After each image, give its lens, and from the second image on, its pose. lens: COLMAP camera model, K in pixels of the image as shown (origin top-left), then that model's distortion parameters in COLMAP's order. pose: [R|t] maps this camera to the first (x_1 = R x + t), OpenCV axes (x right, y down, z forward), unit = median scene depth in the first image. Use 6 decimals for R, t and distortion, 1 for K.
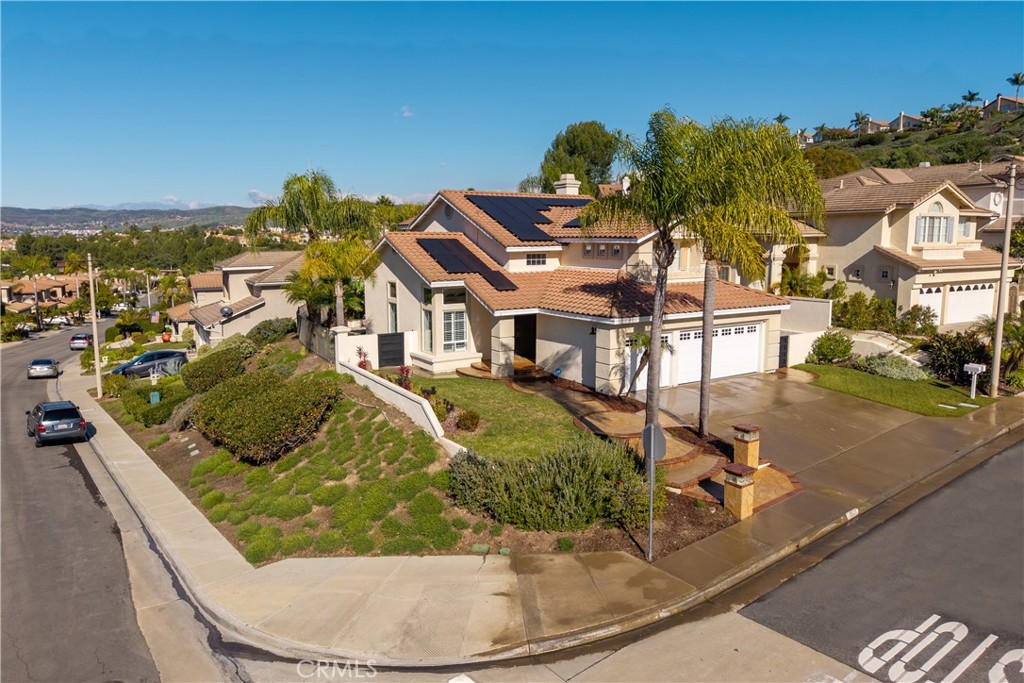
lens RADIAL K [[683.7, 0, 511.6], [0, 683.7, 323.0], [0, 0, 1]] dist [0.003625, -0.000261]
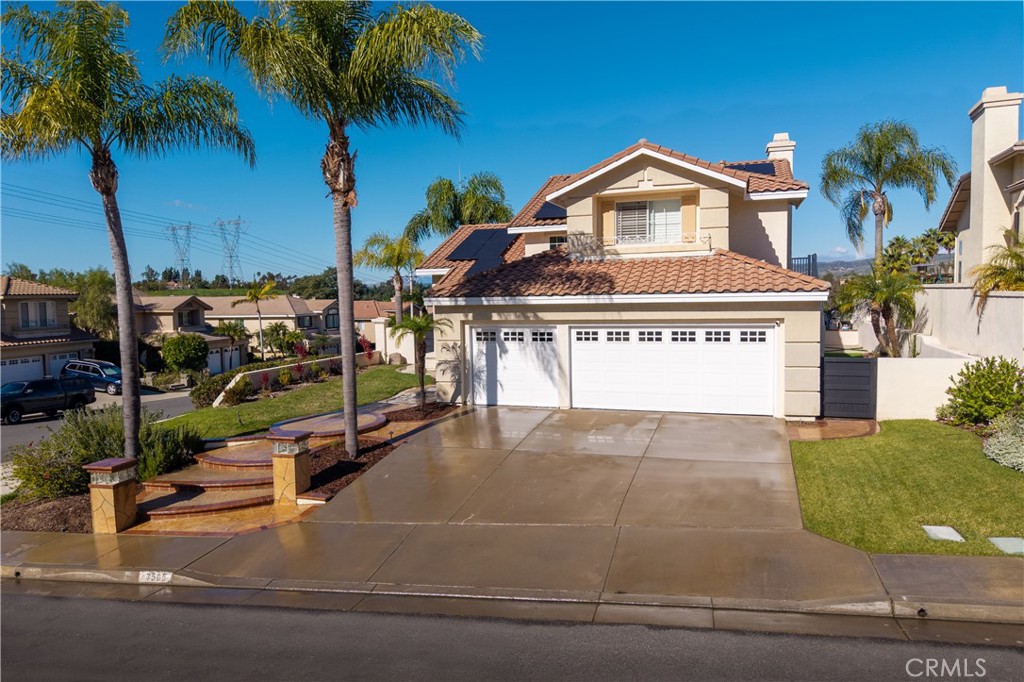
lens RADIAL K [[691.3, 0, 512.0], [0, 691.3, 341.0], [0, 0, 1]] dist [0.004034, -0.003314]
pose [[0.638073, 0.044531, -0.768687, 0.641820], [-0.078334, 0.996901, -0.007272, 0.031544], [0.765981, 0.064854, 0.639583, 0.472019]]
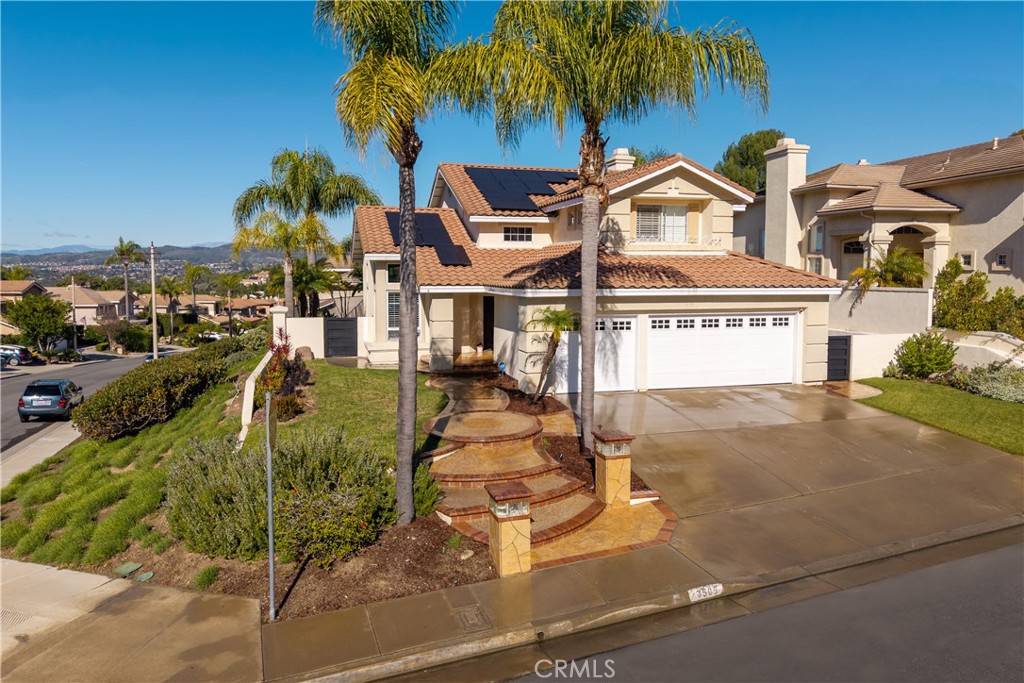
lens RADIAL K [[690.8, 0, 514.4], [0, 690.8, 315.9], [0, 0, 1]] dist [0.003436, 0.000745]
pose [[0.957662, 0.022009, -0.287052, 0.283538], [-0.038692, 0.997867, -0.052575, 0.050238], [0.285282, 0.061456, 0.956471, 0.225541]]
